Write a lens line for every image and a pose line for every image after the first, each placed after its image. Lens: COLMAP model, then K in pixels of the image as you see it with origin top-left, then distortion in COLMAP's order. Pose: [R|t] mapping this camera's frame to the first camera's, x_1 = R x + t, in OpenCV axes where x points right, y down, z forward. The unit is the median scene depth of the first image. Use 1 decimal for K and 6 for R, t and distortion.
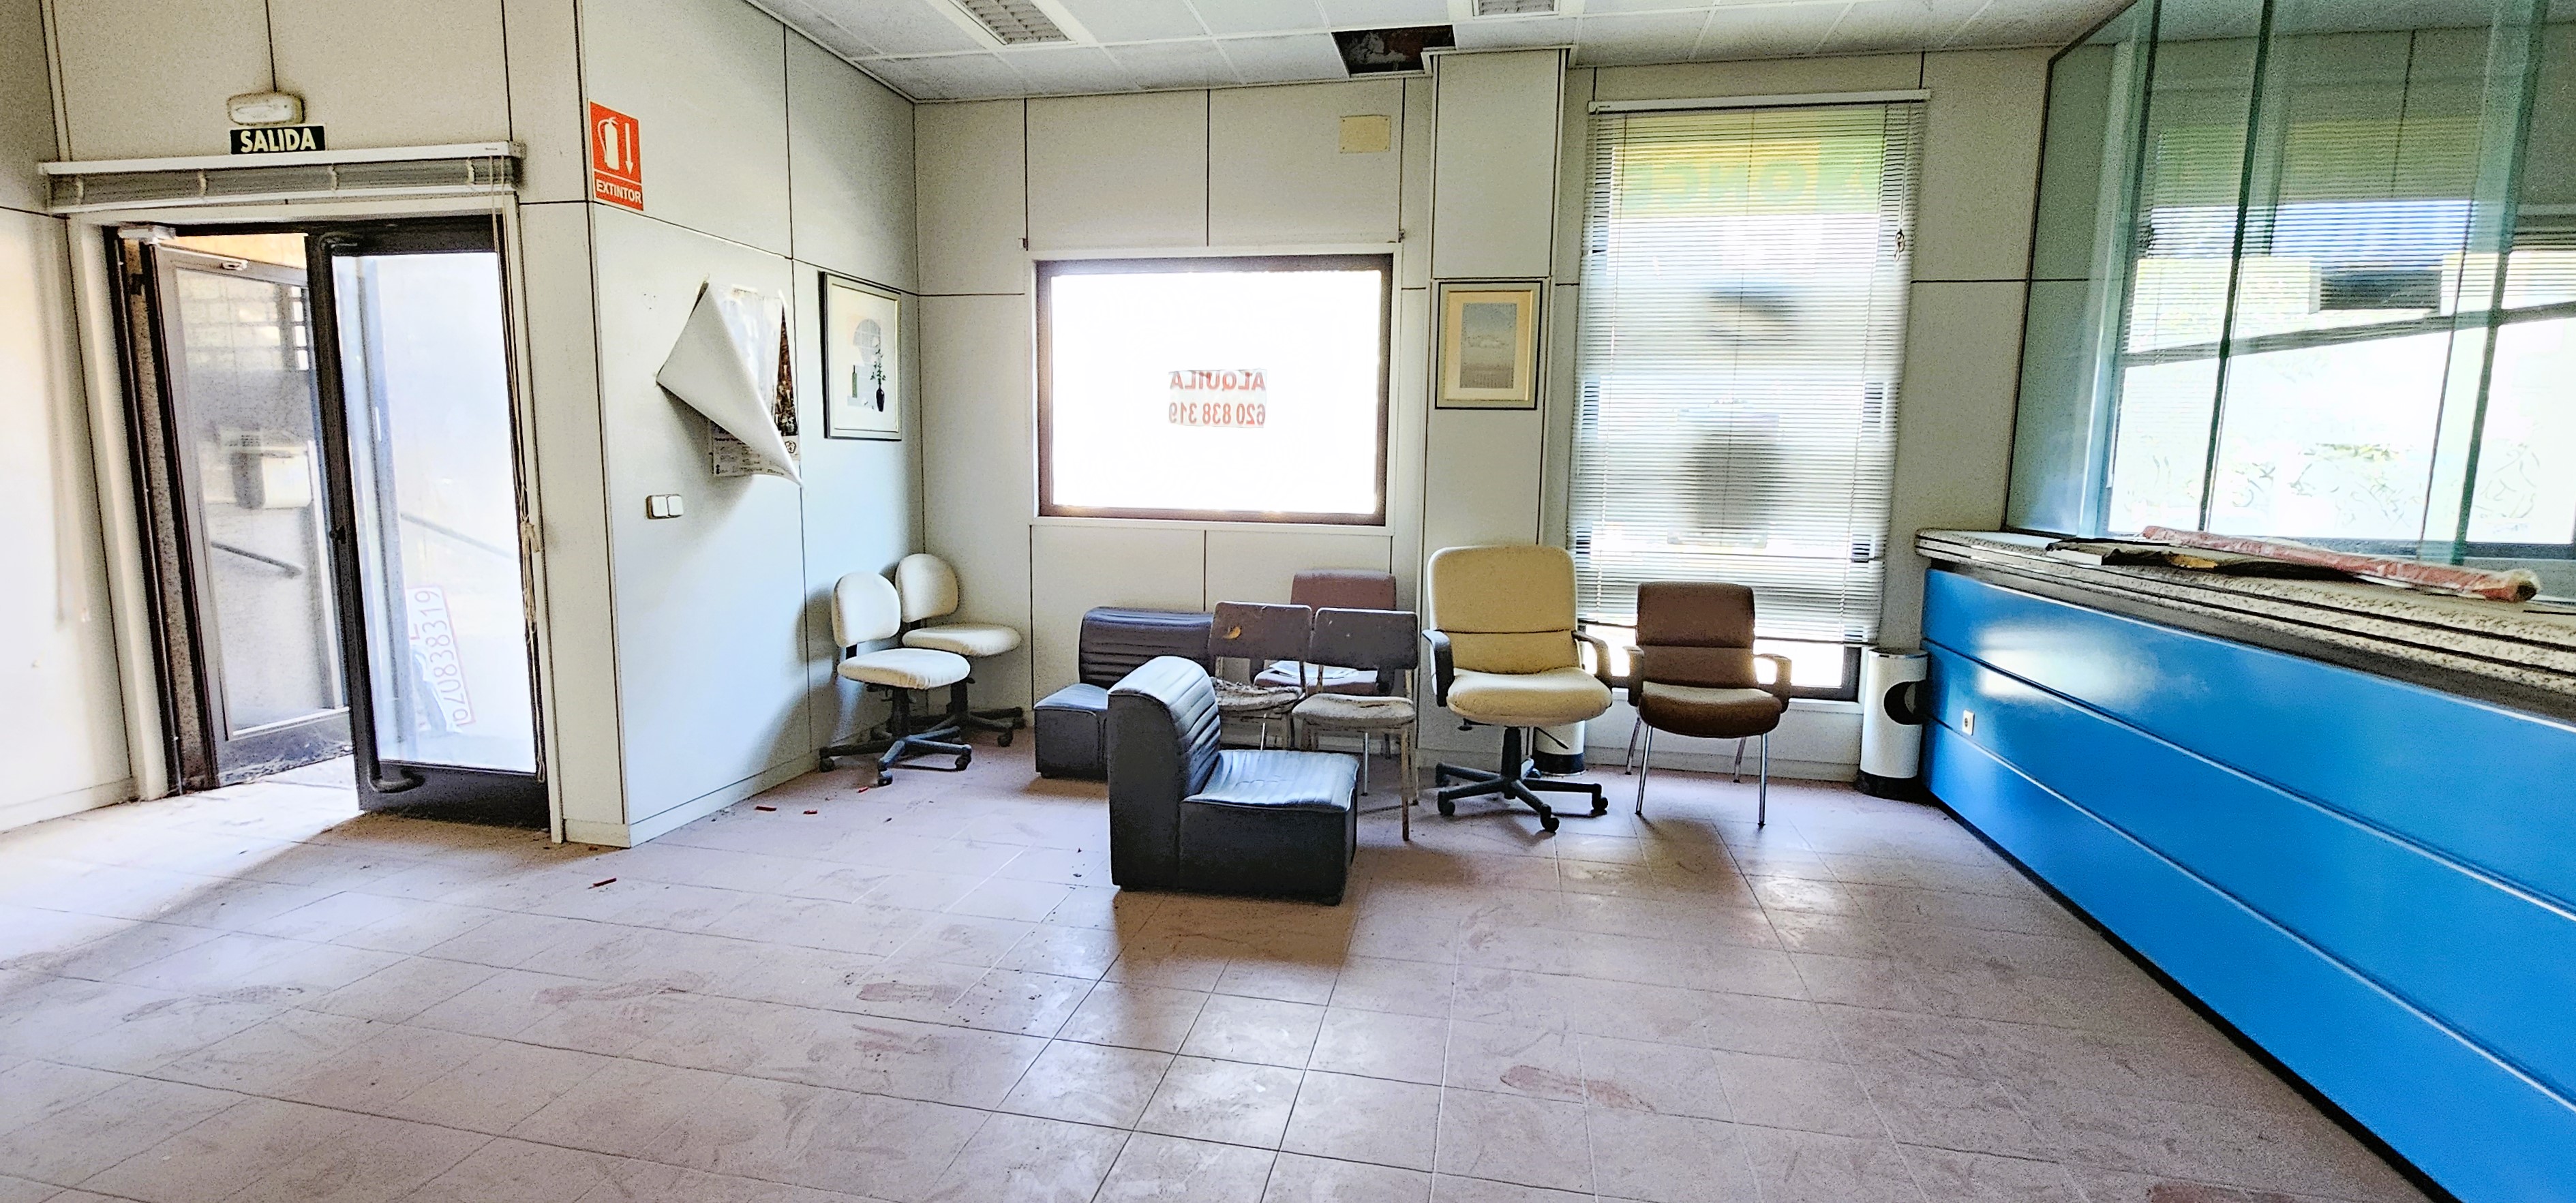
lens RADIAL K [[1053.6, 0, 1286.5], [0, 1053.6, 603.3], [0, 0, 1]] dist [-0.002919, 0.001470]
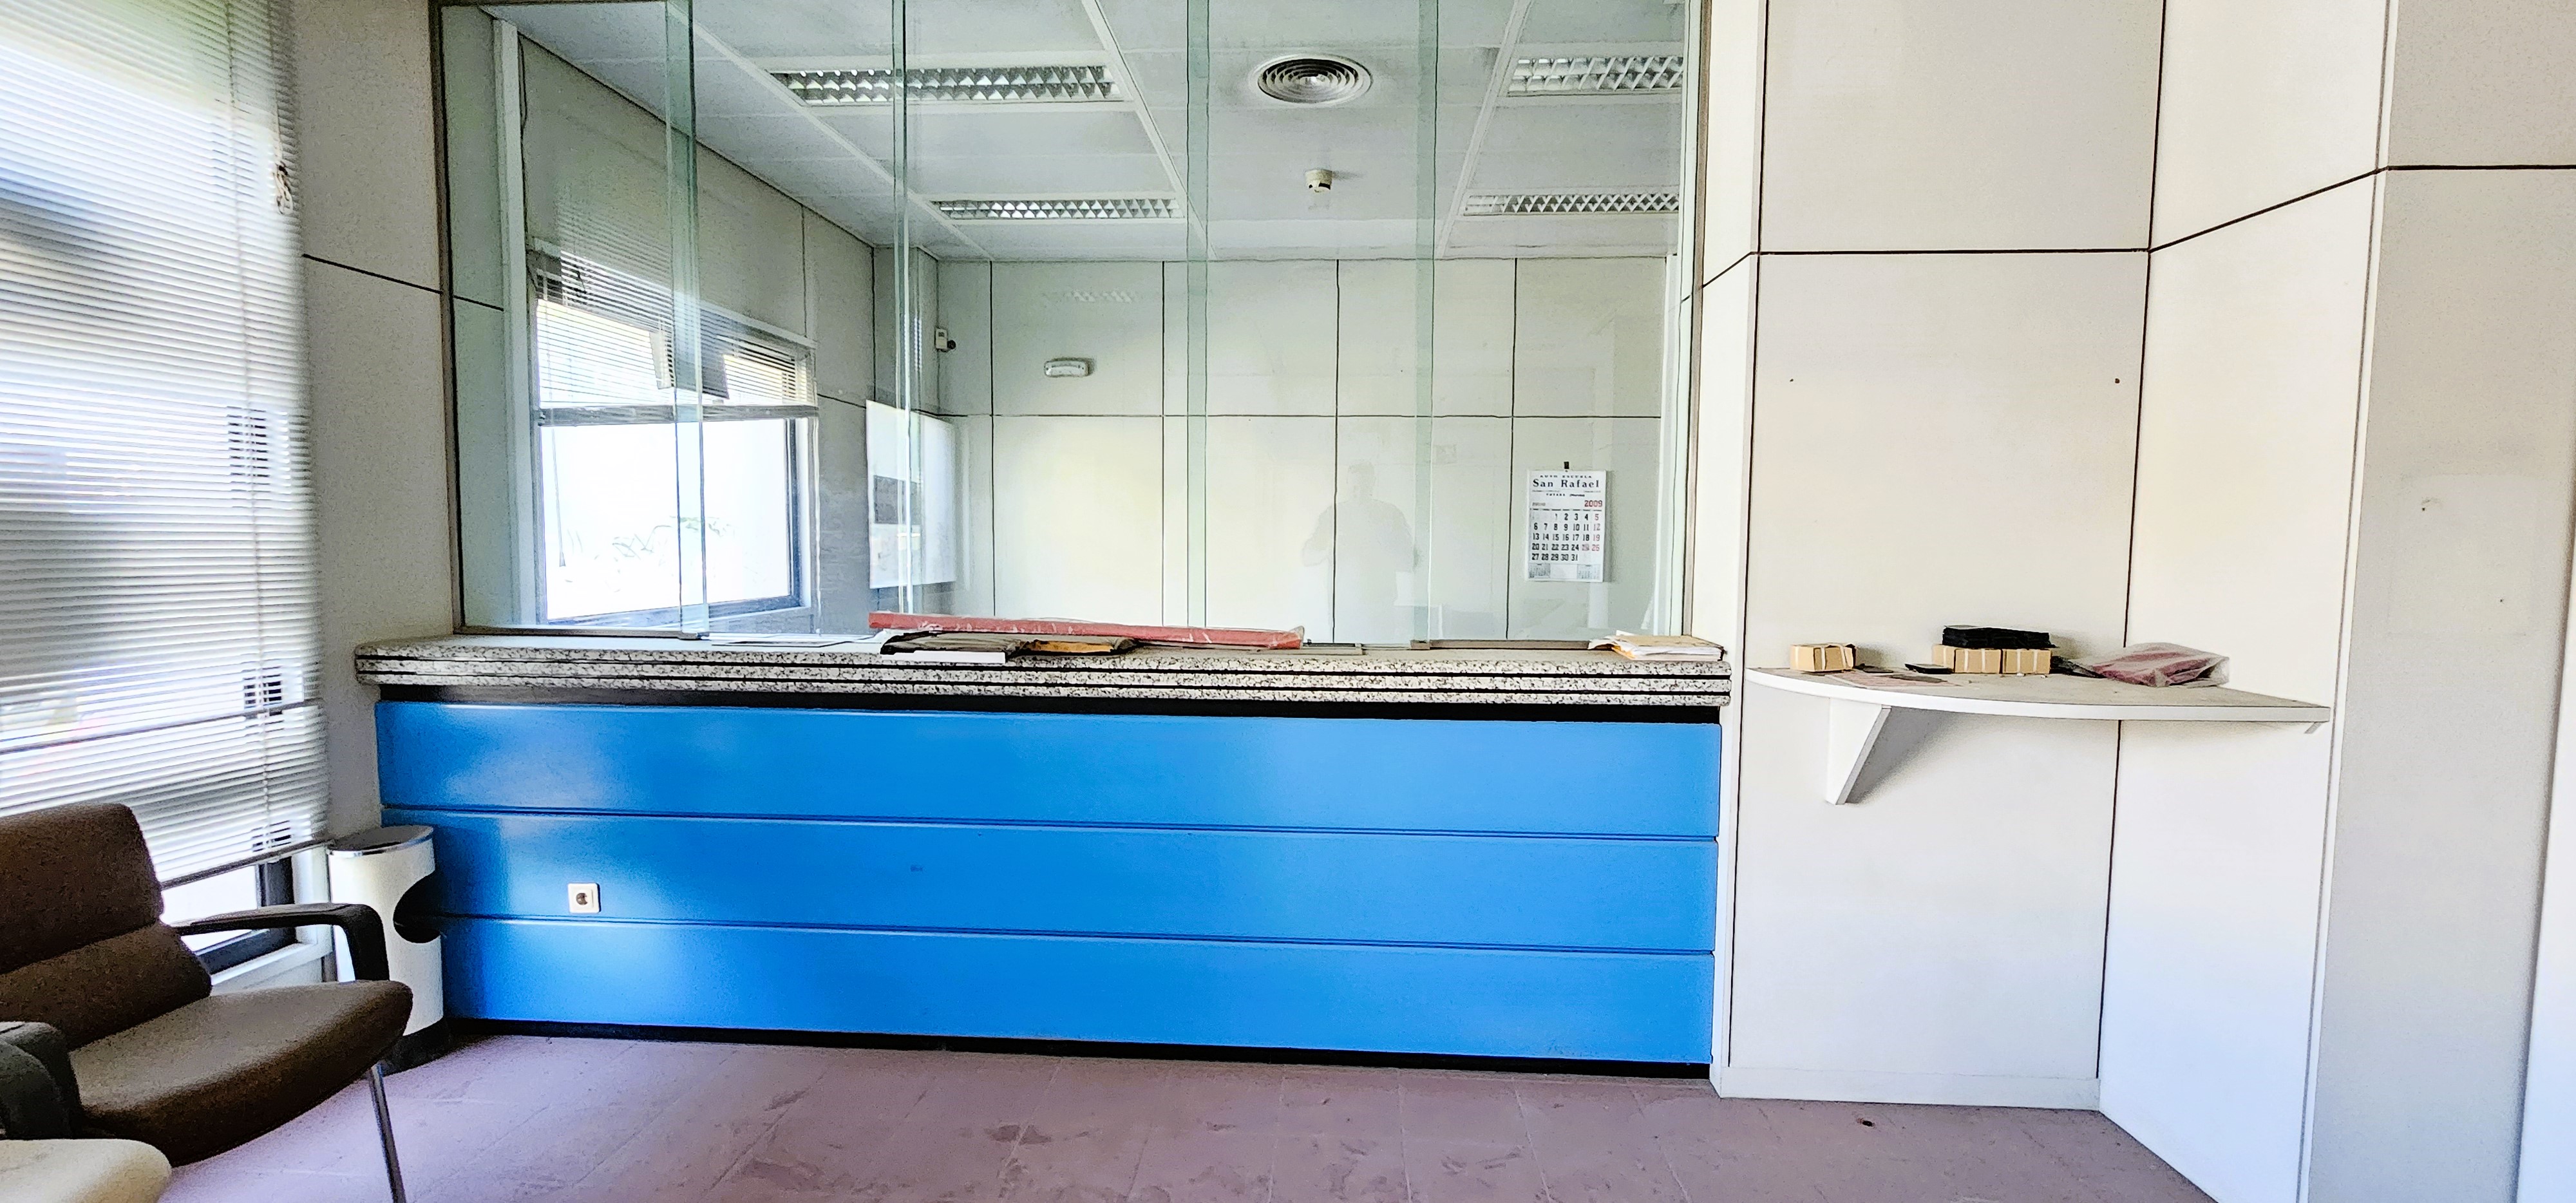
lens RADIAL K [[1053.6, 0, 1295.6], [0, 1053.6, 600.8], [0, 0, 1]] dist [-0.002919, 0.001470]
pose [[-0.142721, -0.078085, 0.986678, -0.115283], [0.120487, 0.988099, 0.095625, -0.093333], [-0.982402, 0.132530, -0.131614, 0.540095]]
